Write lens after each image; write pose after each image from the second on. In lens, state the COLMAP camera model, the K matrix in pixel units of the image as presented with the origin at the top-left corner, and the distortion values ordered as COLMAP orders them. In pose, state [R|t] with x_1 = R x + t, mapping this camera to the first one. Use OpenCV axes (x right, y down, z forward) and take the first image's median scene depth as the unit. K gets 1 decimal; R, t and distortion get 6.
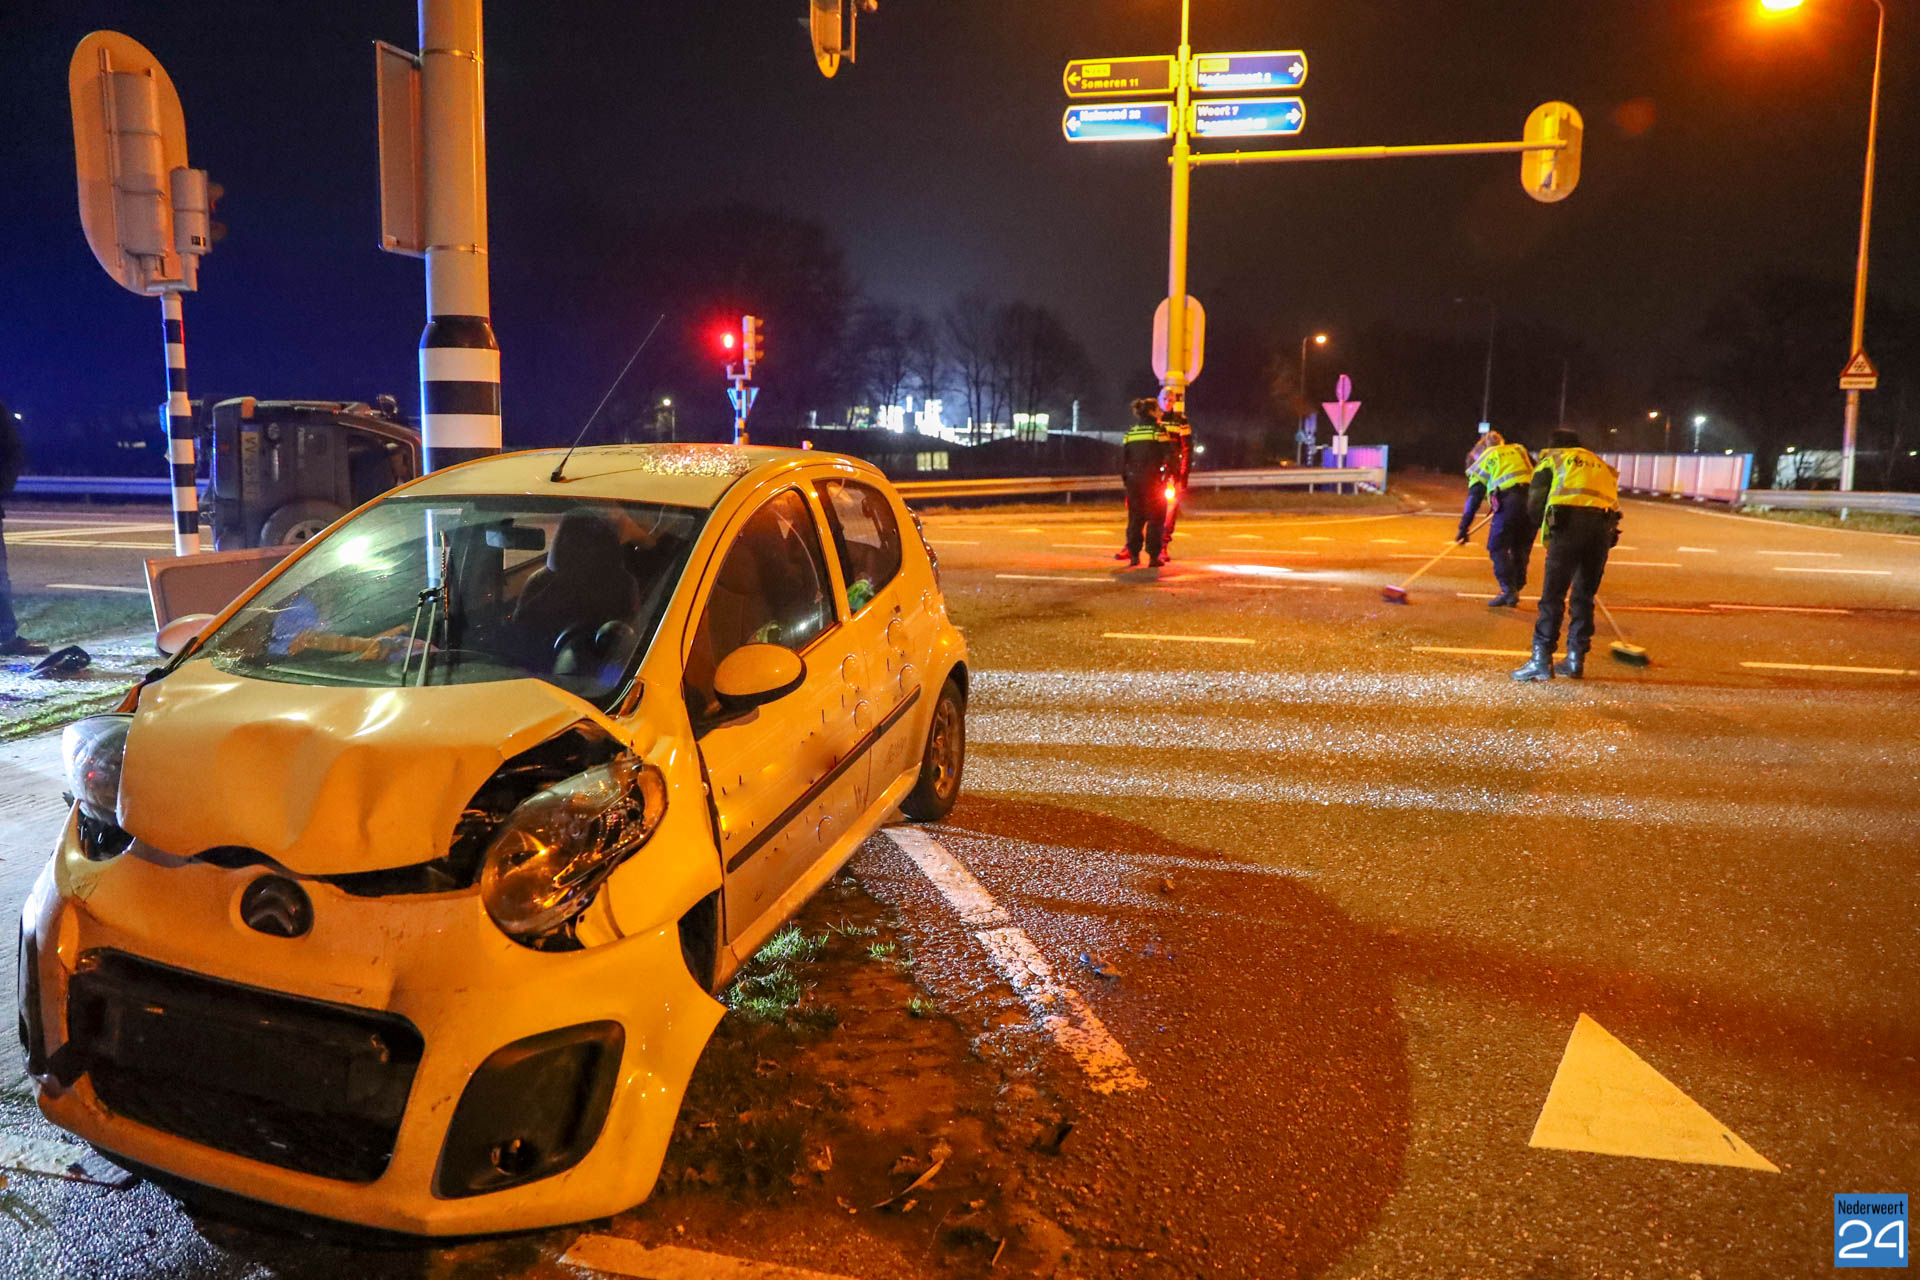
lens RADIAL K [[1310.7, 0, 960.0], [0, 1310.7, 640.0], [0, 0, 1]] dist [-0.103930, 0.082173]
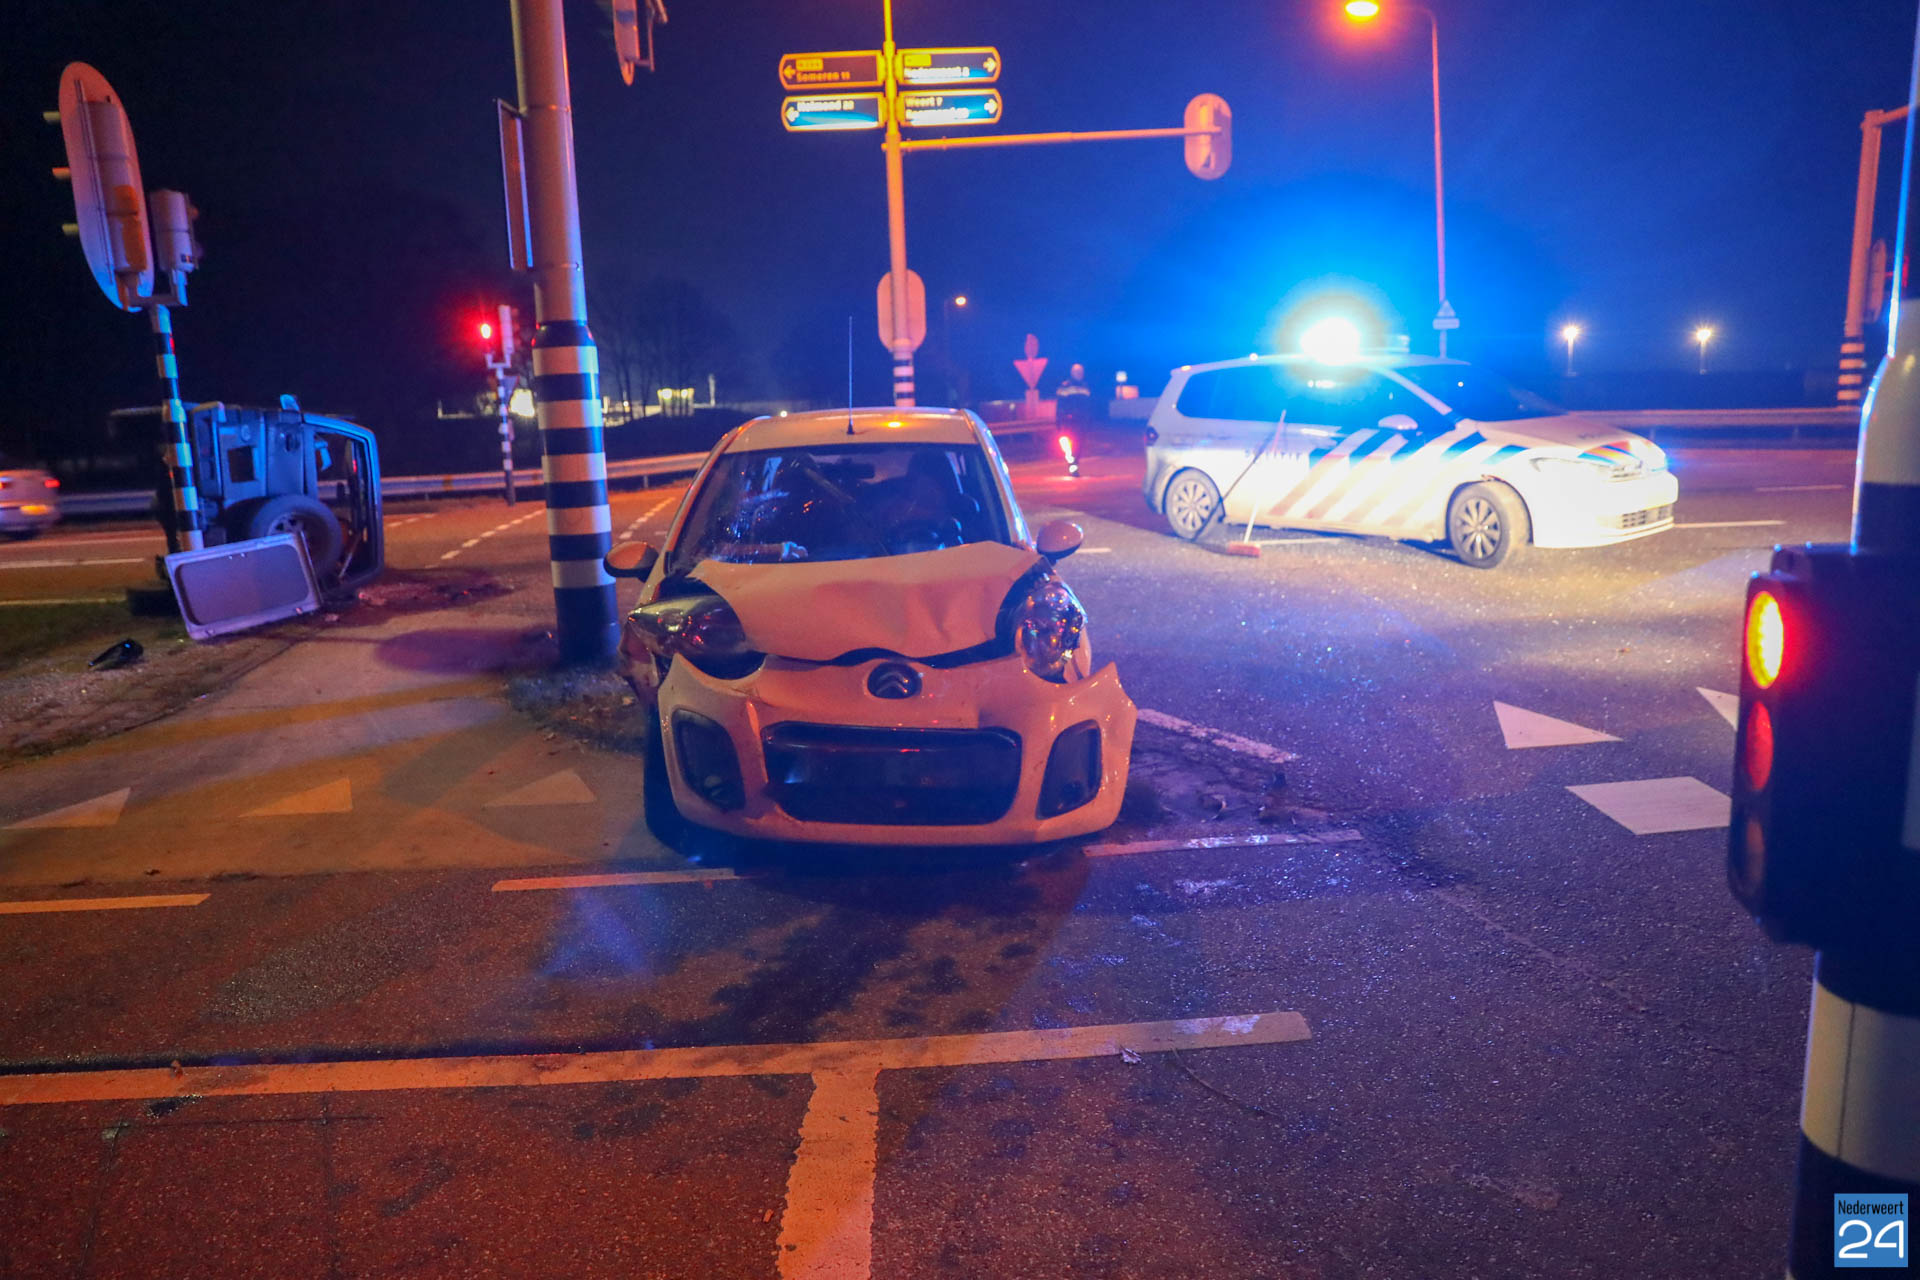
lens RADIAL K [[1310.7, 0, 960.0], [0, 1310.7, 640.0], [0, 0, 1]] dist [-0.103930, 0.082173]
pose [[0.959828, -0.101293, 0.261666, -0.107218], [0.095223, 0.994812, 0.035806, 0.012103], [-0.263936, -0.009451, 0.964494, -0.081946]]
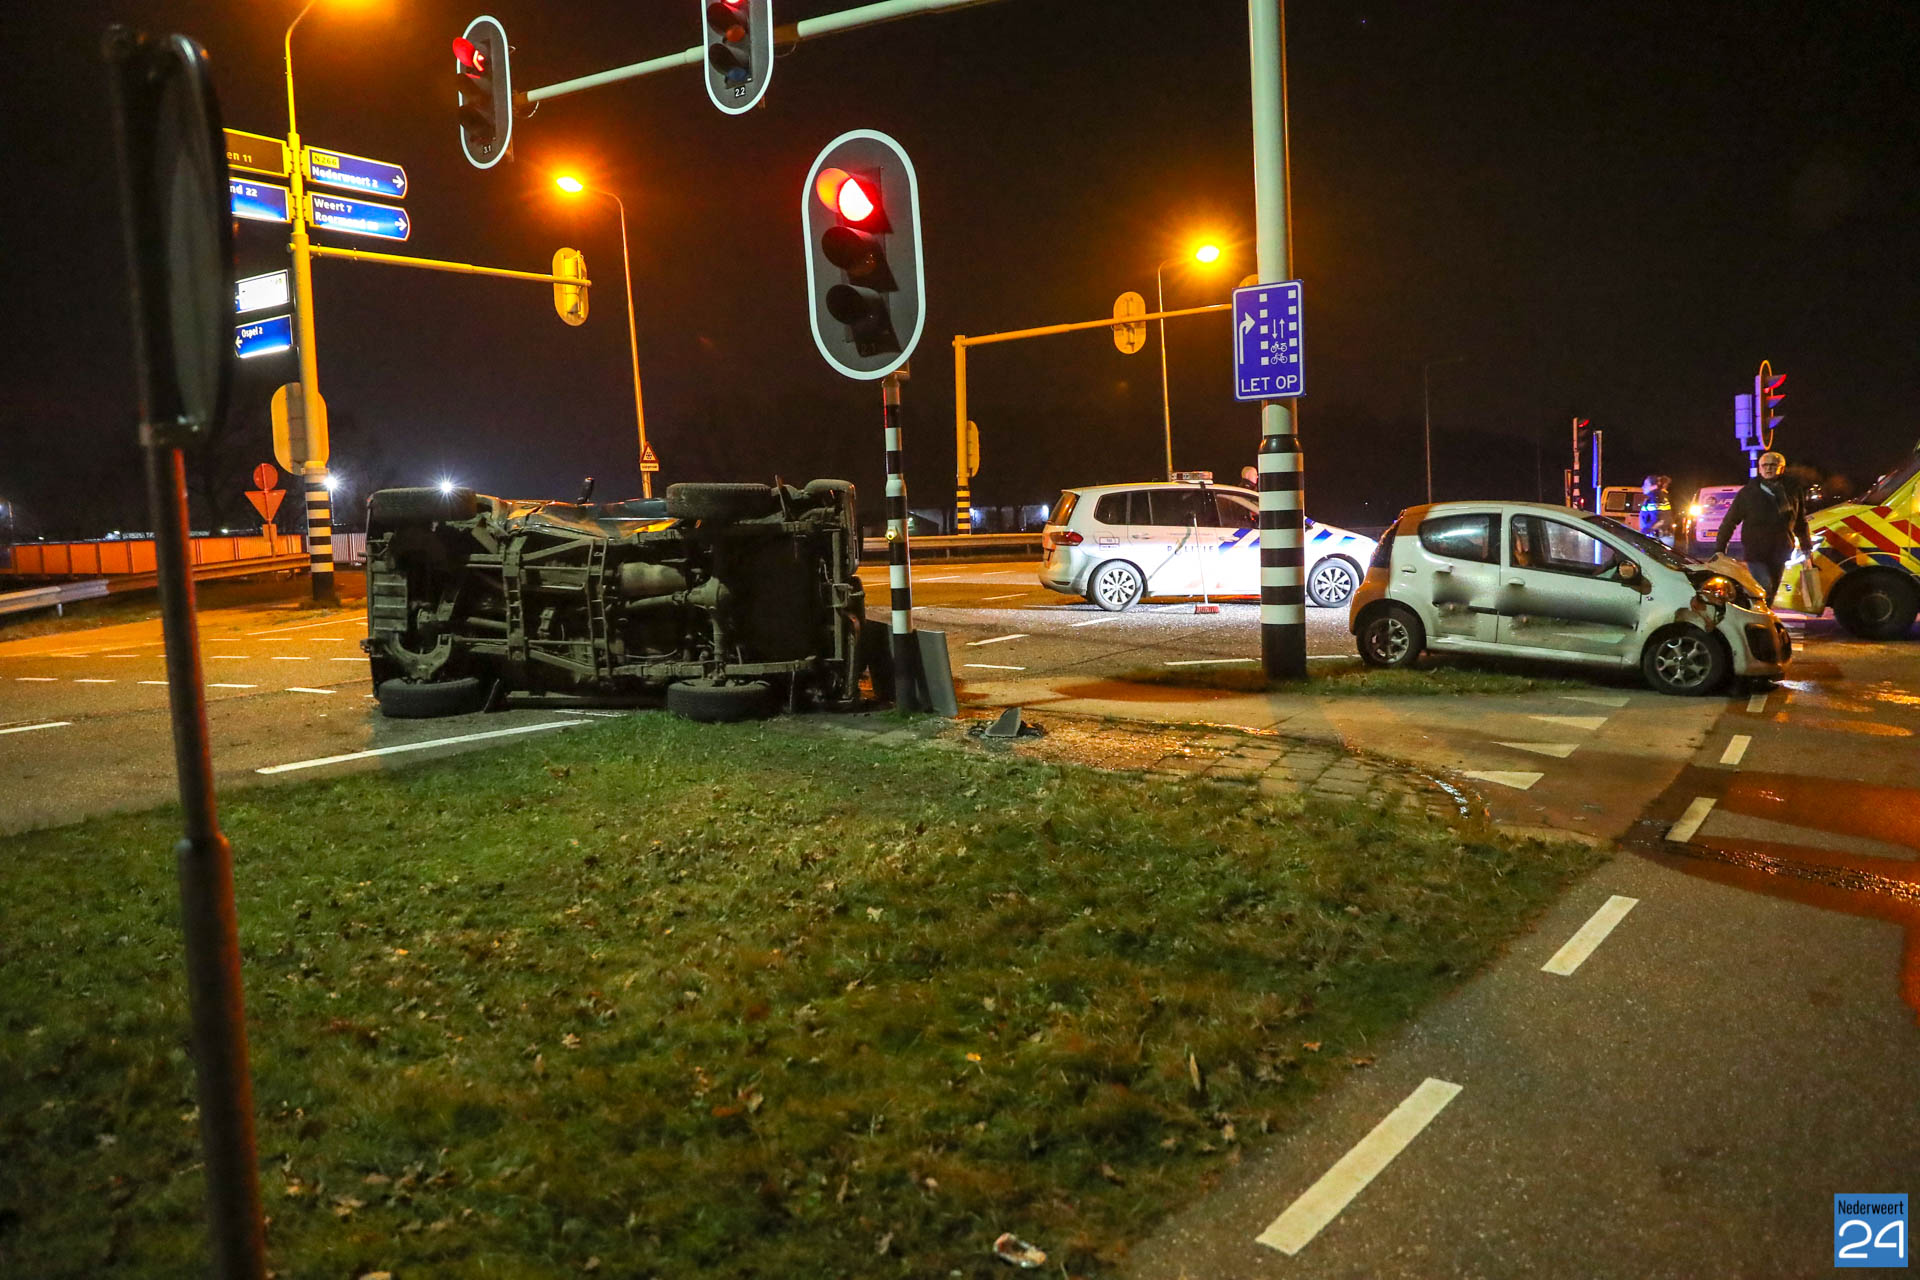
lens RADIAL K [[1310.7, 0, 960.0], [0, 1310.7, 640.0], [0, 0, 1]] dist [-0.103930, 0.082173]
pose [[0.351471, -0.116796, 0.928885, -0.606641], [0.176894, 0.982600, 0.056617, -0.043617], [-0.919335, 0.144415, 0.366016, 0.226225]]
